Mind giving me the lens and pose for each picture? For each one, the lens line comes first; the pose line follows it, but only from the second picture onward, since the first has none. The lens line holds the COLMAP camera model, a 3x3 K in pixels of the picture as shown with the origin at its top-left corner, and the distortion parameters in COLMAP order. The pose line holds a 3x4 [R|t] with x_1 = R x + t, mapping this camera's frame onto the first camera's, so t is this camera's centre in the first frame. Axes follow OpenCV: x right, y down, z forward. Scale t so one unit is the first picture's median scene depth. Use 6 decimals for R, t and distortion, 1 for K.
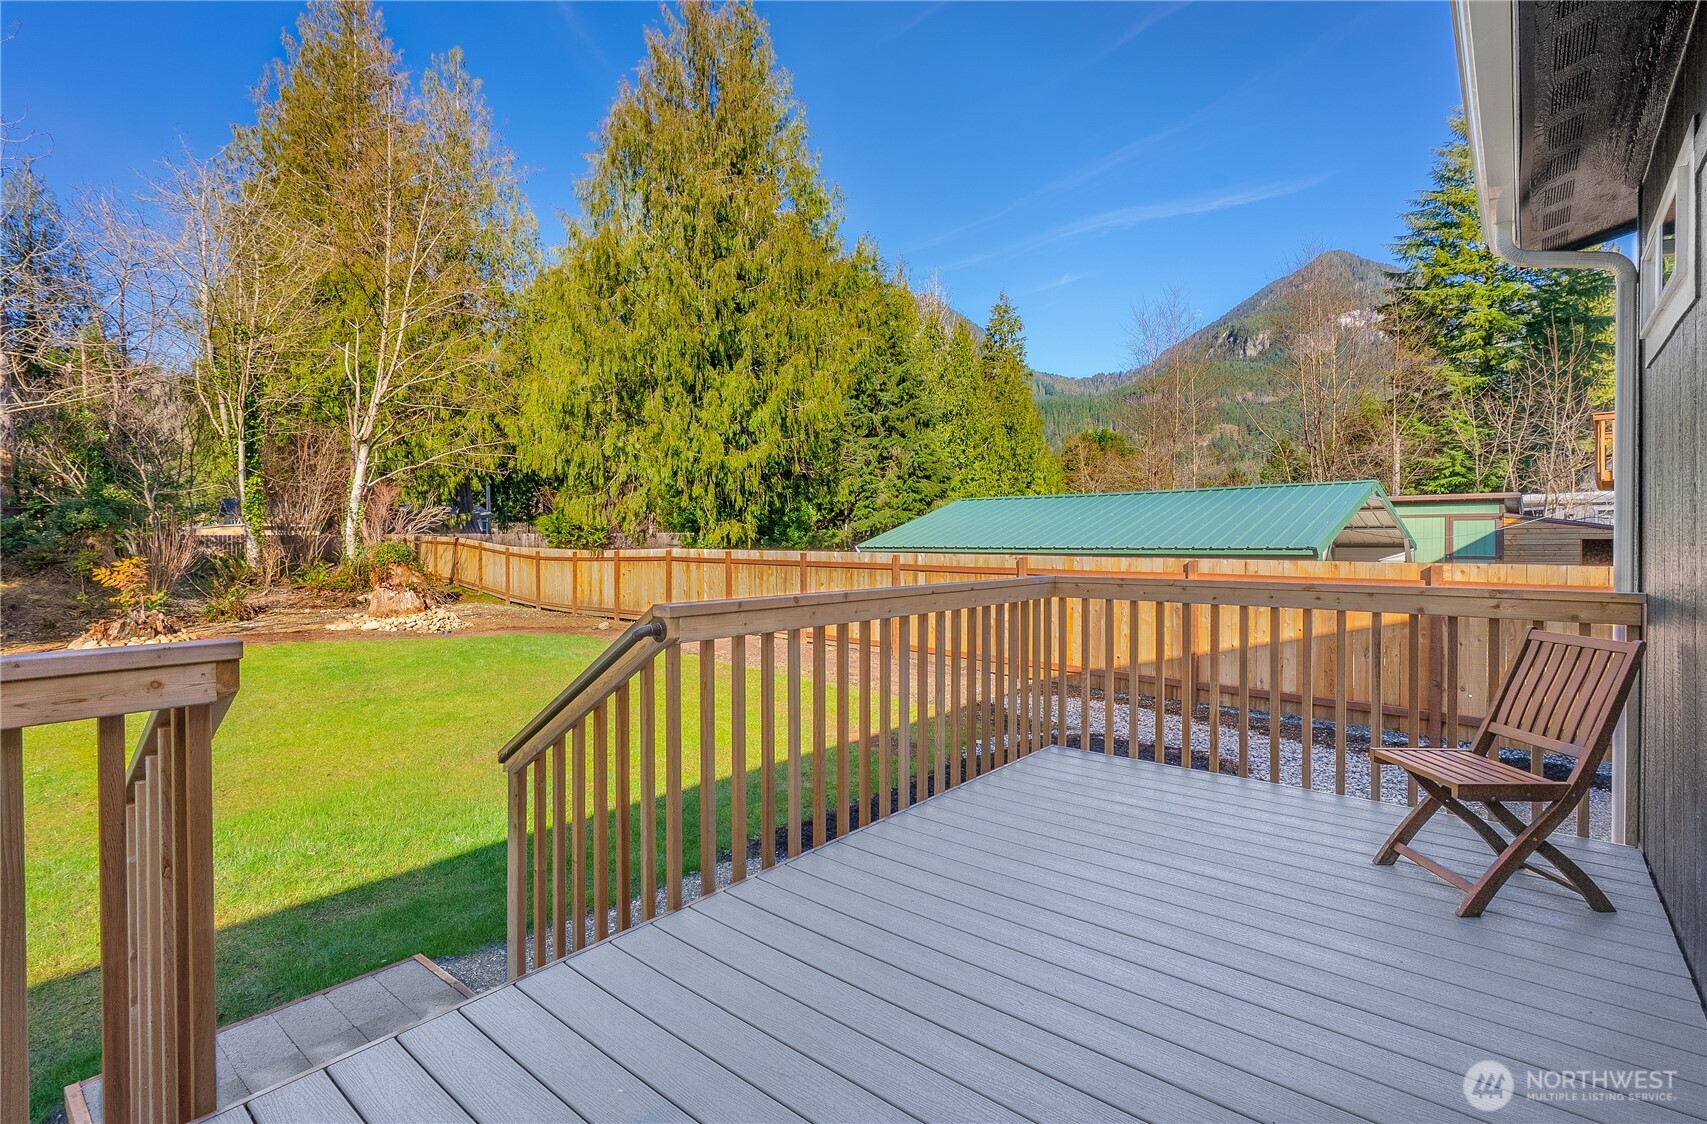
lens RADIAL K [[792.3, 0, 854.6], [0, 792.3, 555.0], [0, 0, 1]] dist [-0.002736, -0.000299]
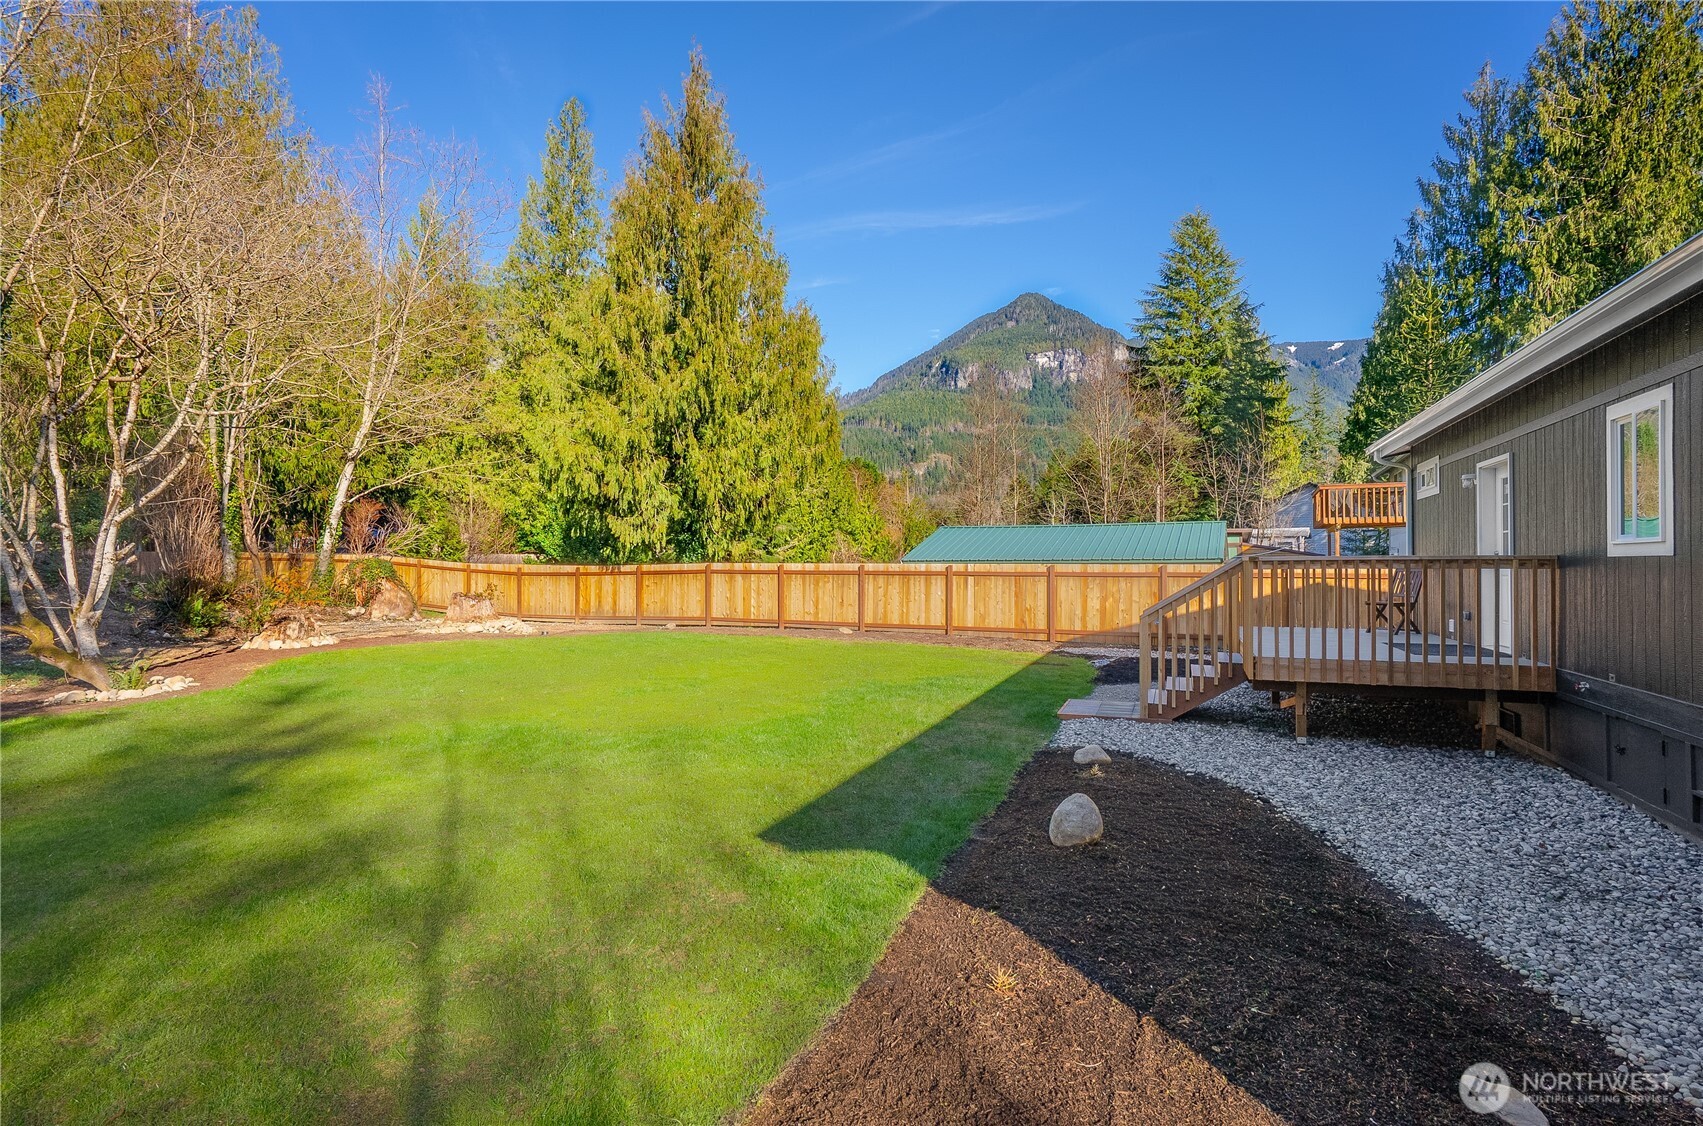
lens RADIAL K [[873.2, 0, 851.3], [0, 873.2, 565.2], [0, 0, 1]] dist [-0.000249, -0.000265]
pose [[0.943009, 0.003419, 0.332750, -0.207511], [0.004162, 0.999748, -0.022068, 0.011201], [-0.332741, 0.022196, 0.942757, -0.145285]]
